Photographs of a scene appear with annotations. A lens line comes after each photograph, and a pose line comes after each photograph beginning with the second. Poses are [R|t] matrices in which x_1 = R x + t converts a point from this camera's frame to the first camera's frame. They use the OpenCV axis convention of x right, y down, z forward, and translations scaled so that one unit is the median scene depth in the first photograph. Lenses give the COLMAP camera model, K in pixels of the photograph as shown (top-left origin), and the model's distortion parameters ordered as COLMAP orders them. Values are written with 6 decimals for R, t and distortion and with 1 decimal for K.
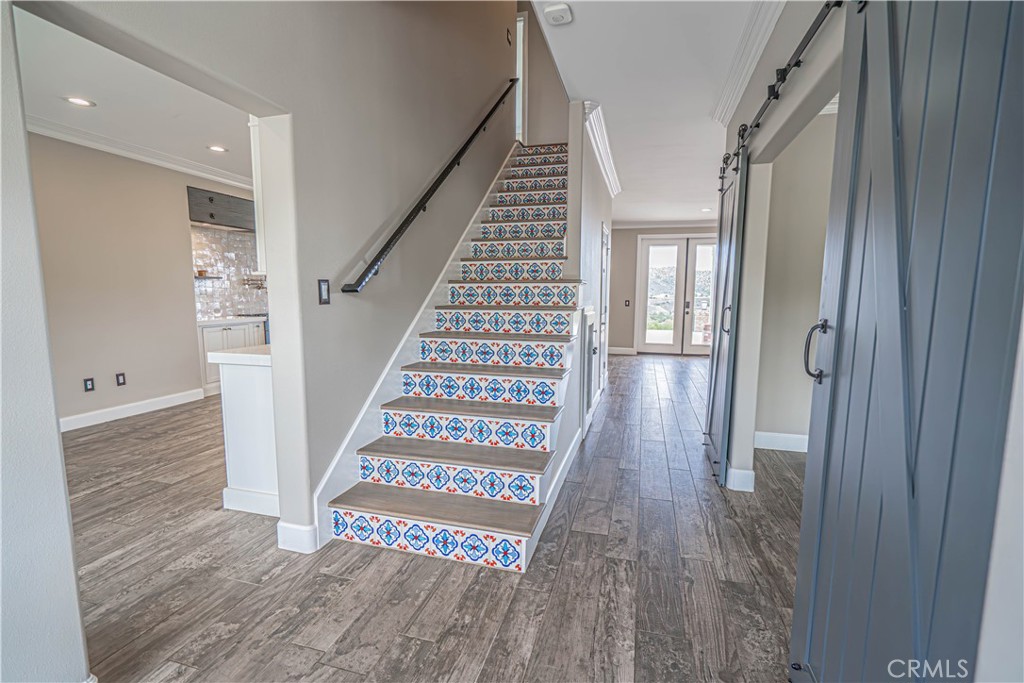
lens RADIAL K [[469.1, 0, 511.3], [0, 469.1, 322.4], [0, 0, 1]] dist [0.001659, 0.000694]
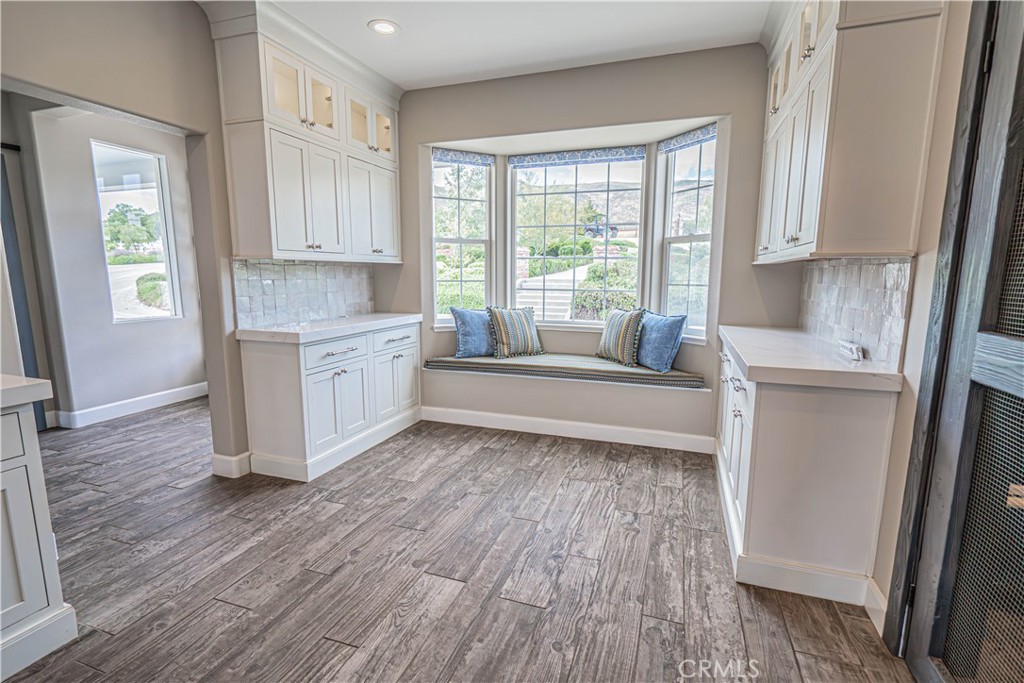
lens RADIAL K [[476.6, 0, 512.8], [0, 476.6, 345.2], [0, 0, 1]] dist [-0.001270, 0.000829]
pose [[-0.998152, -0.018575, 0.057853, -0.987066], [-0.006094, 0.977931, 0.208839, -0.083363], [-0.060456, 0.208100, -0.976237, 1.225415]]
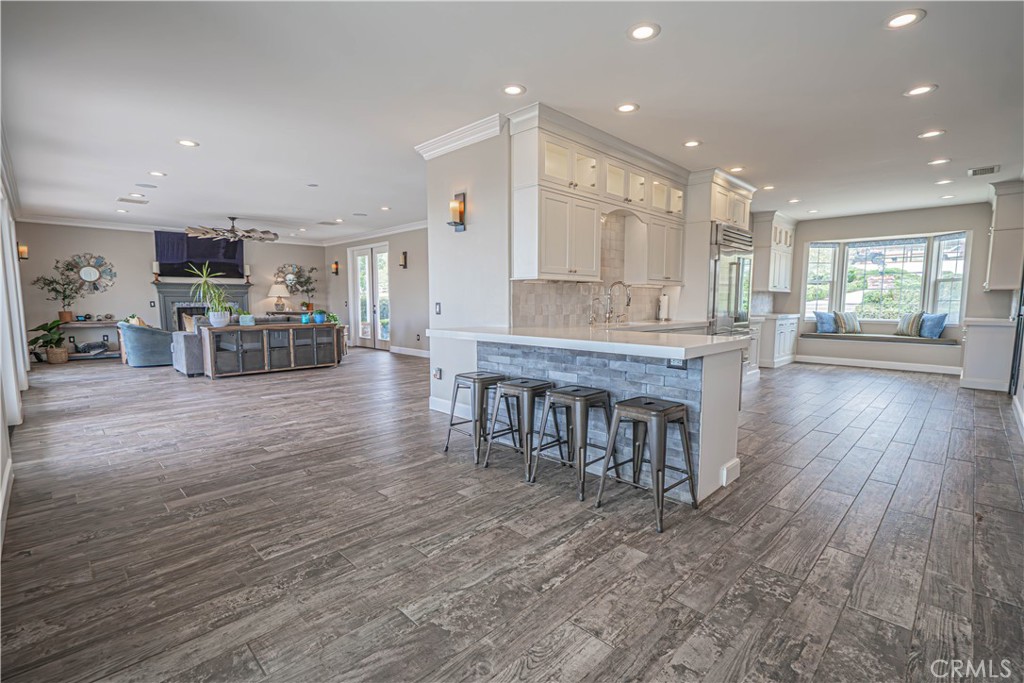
lens RADIAL K [[464.7, 0, 513.5], [0, 464.7, 348.0], [0, 0, 1]] dist [-0.005301, -0.000330]
pose [[-0.875695, -0.055210, 0.479698, -0.528217], [0.023258, 0.987466, 0.156109, -0.172018], [-0.482304, 0.147861, -0.863435, 3.213245]]
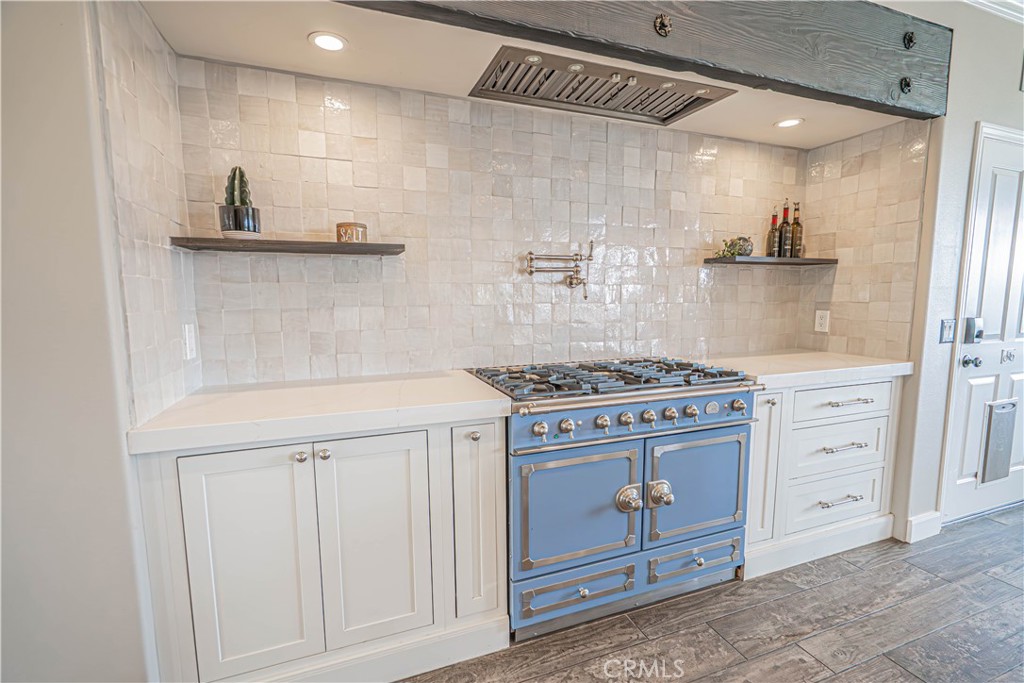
lens RADIAL K [[458.9, 0, 516.7], [0, 458.9, 346.0], [0, 0, 1]] dist [-0.006985, 0.001573]
pose [[0.597465, 0.084905, -0.797387, -0.651985], [-0.046332, 0.996373, 0.071377, -0.110232], [0.800555, -0.005701, 0.599232, 1.701043]]
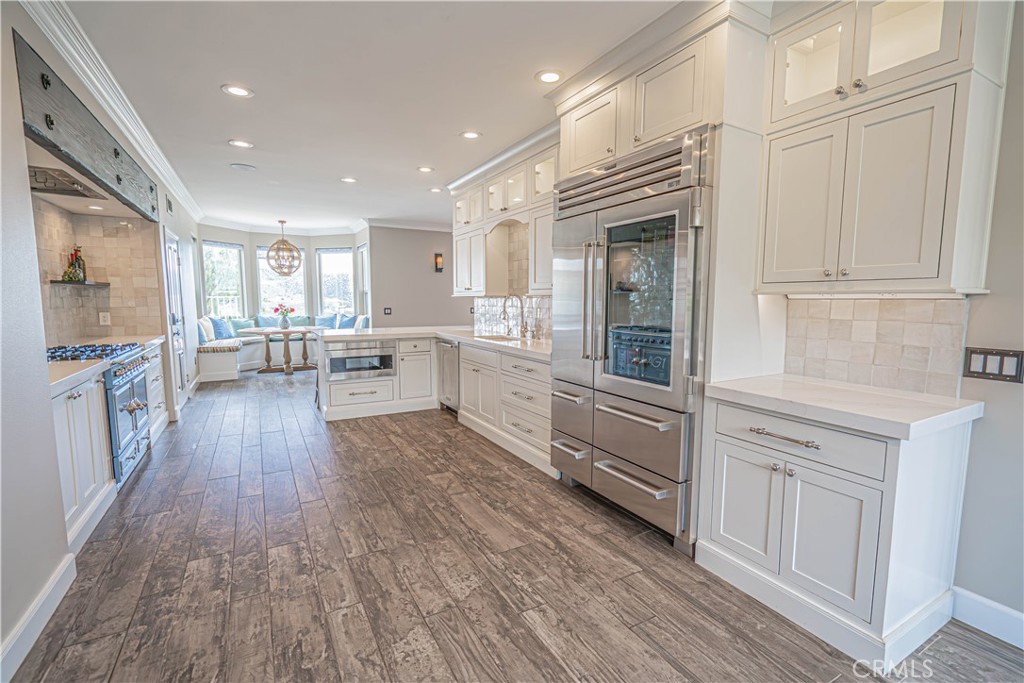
lens RADIAL K [[458.9, 0, 516.7], [0, 458.9, 346.0], [0, 0, 1]] dist [-0.006985, 0.001573]
pose [[0.700067, -0.076281, 0.709991, -1.095077], [0.044424, 0.997004, 0.063314, -0.071920], [-0.712694, -0.012784, 0.701359, 0.766405]]
